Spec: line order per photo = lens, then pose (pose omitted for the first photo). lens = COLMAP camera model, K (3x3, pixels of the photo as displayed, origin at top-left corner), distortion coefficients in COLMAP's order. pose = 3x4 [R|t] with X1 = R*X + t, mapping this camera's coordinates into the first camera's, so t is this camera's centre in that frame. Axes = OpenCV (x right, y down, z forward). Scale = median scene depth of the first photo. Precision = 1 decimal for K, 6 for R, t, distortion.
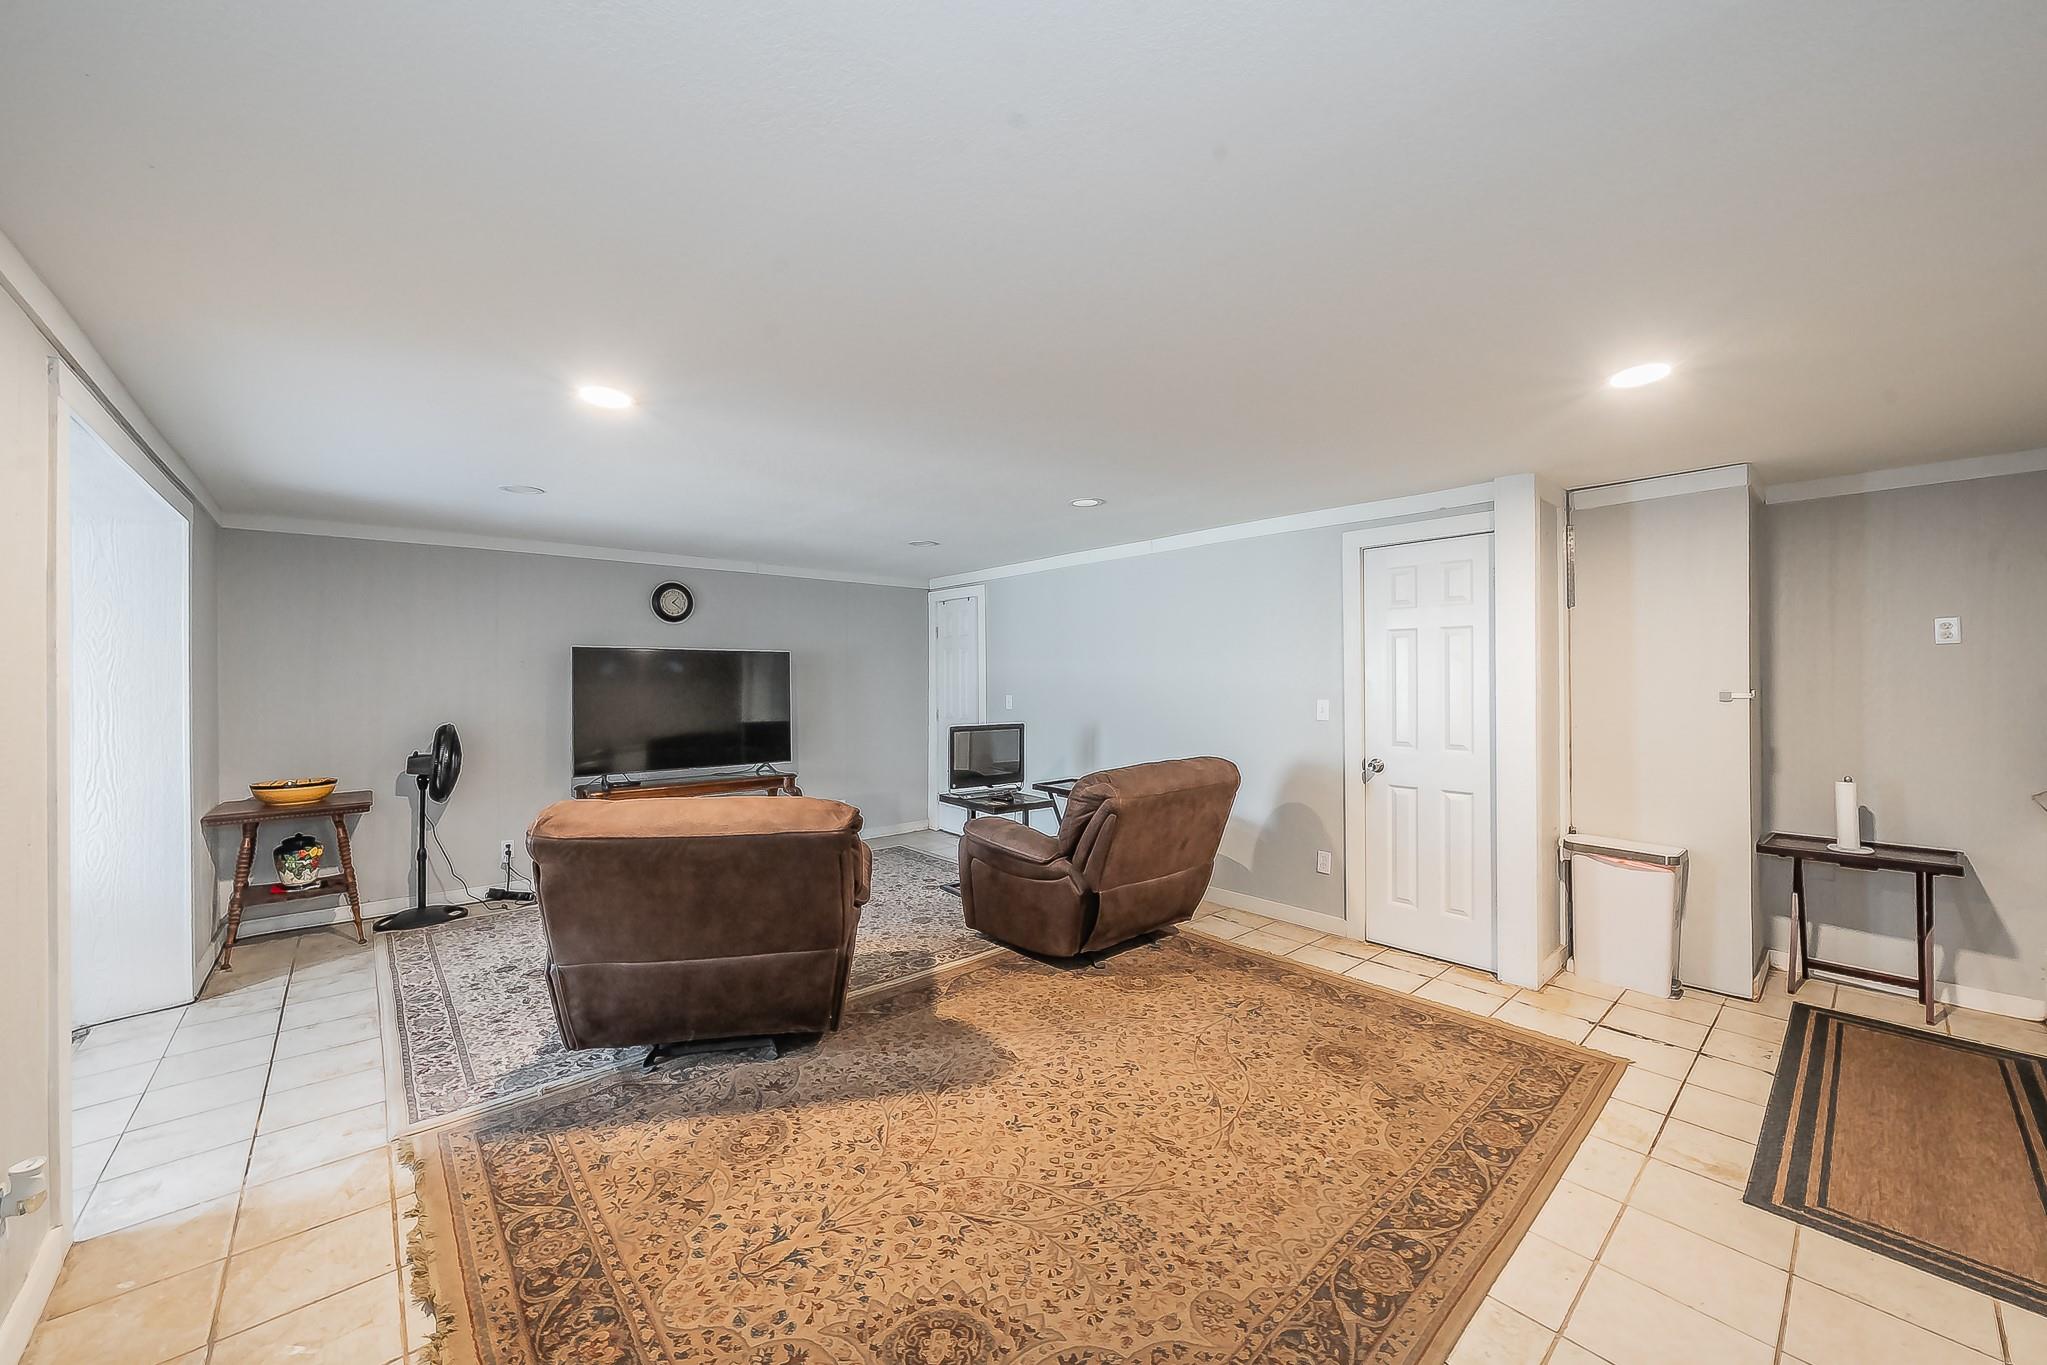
lens RADIAL K [[756.4, 0, 1019.7], [0, 756.4, 680.8], [0, 0, 1]] dist [-0.002349, -0.000453]
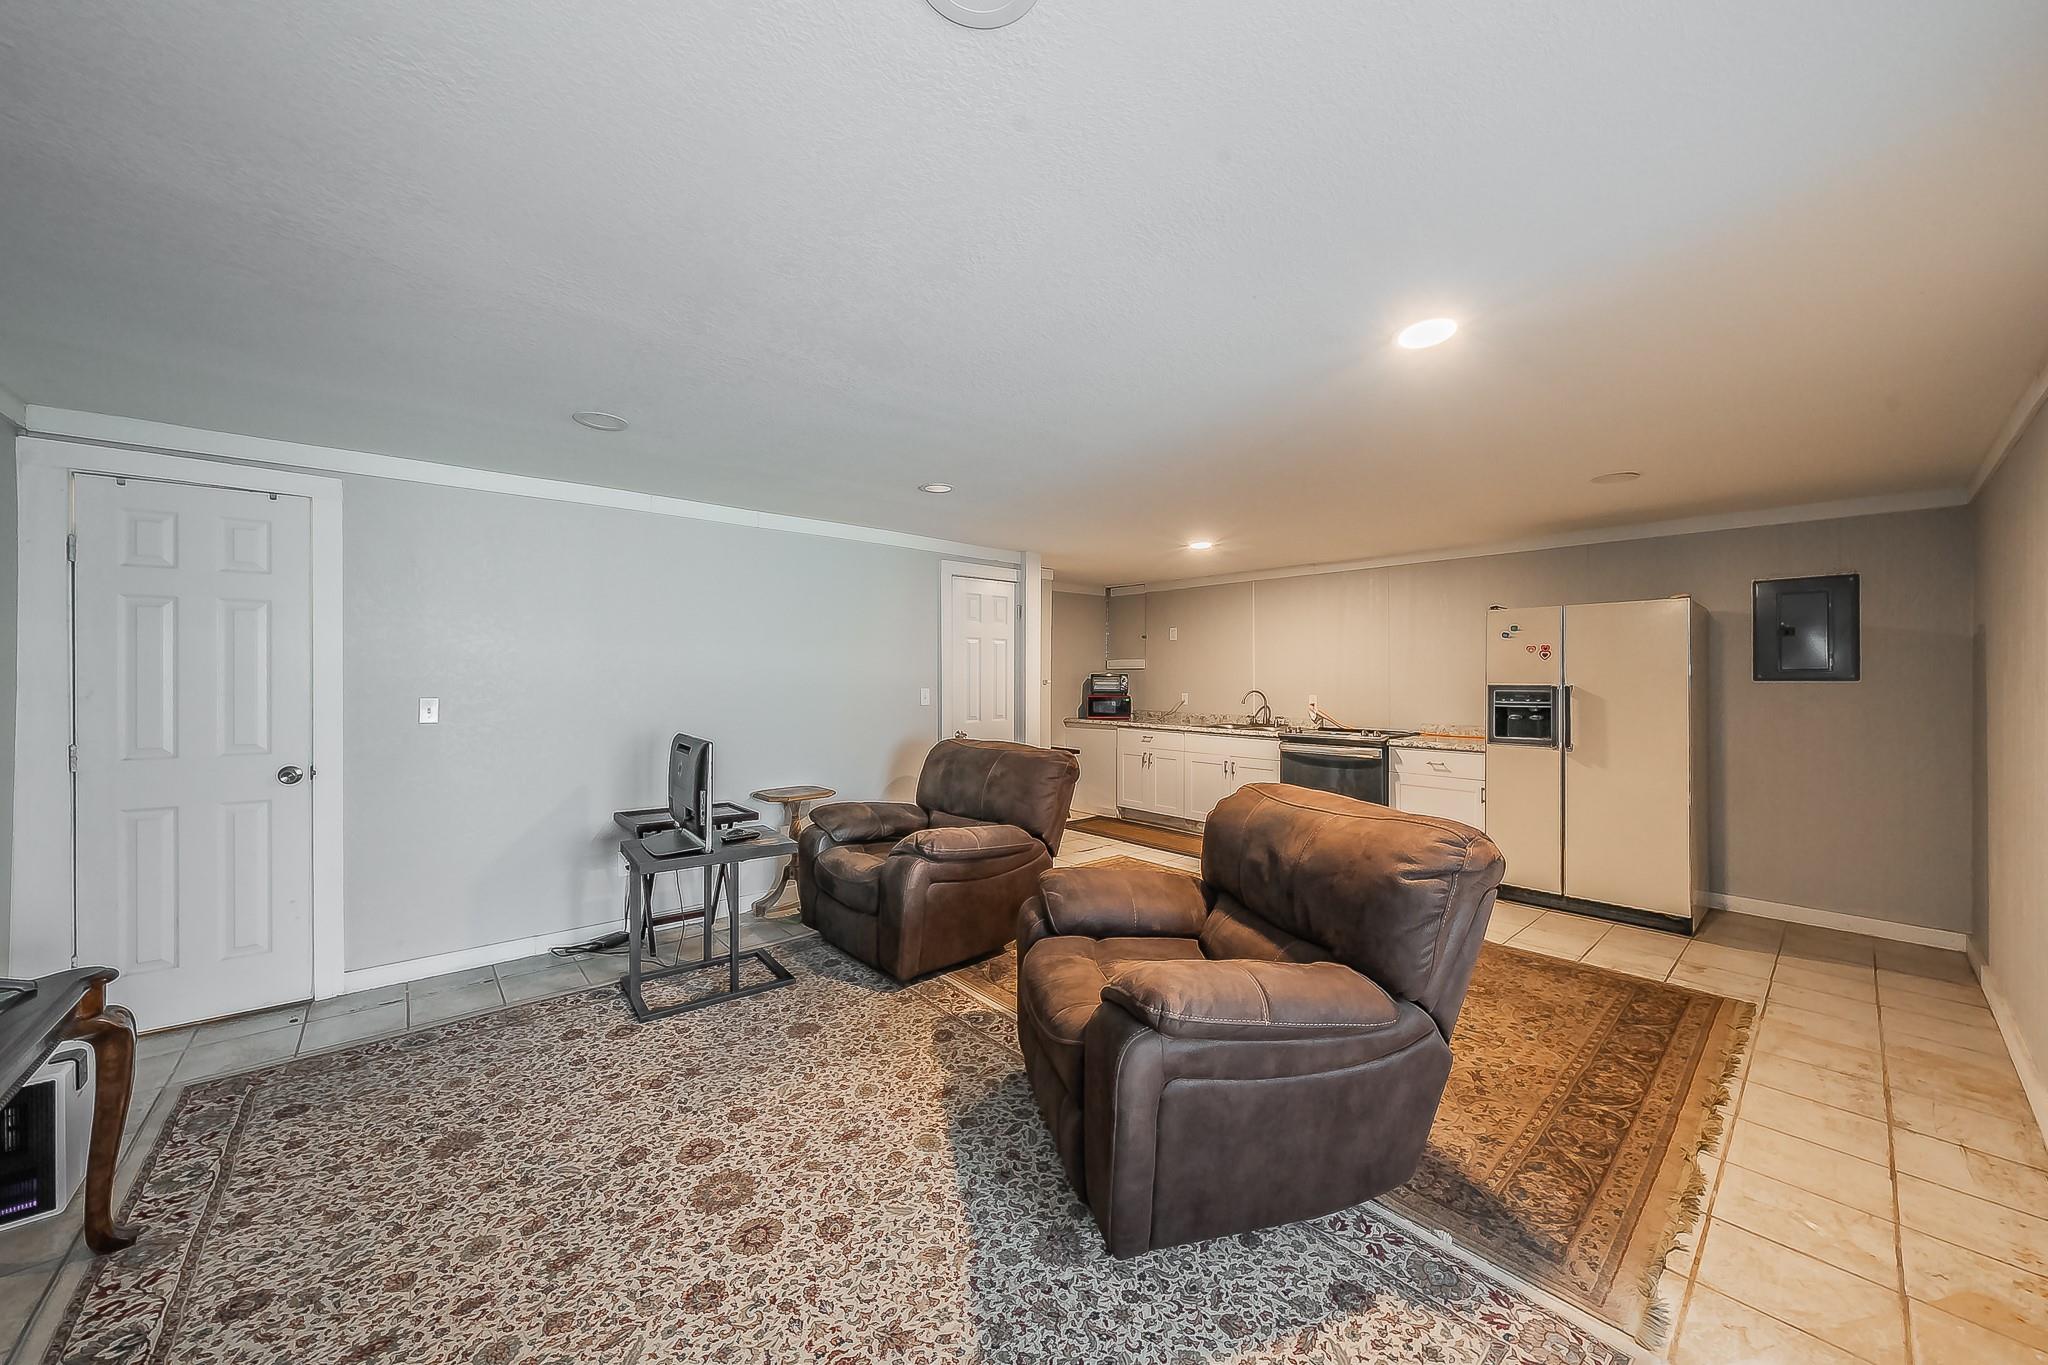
lens RADIAL K [[721.4, 0, 1019.6], [0, 721.4, 678.0], [0, 0, 1]] dist [-0.000286, 0.000301]
pose [[0.007673, 0.003980, 0.999963, -1.544770], [0.001272, 0.999991, -0.003990, 0.024785], [-0.999970, 0.001302, 0.007667, 1.638864]]
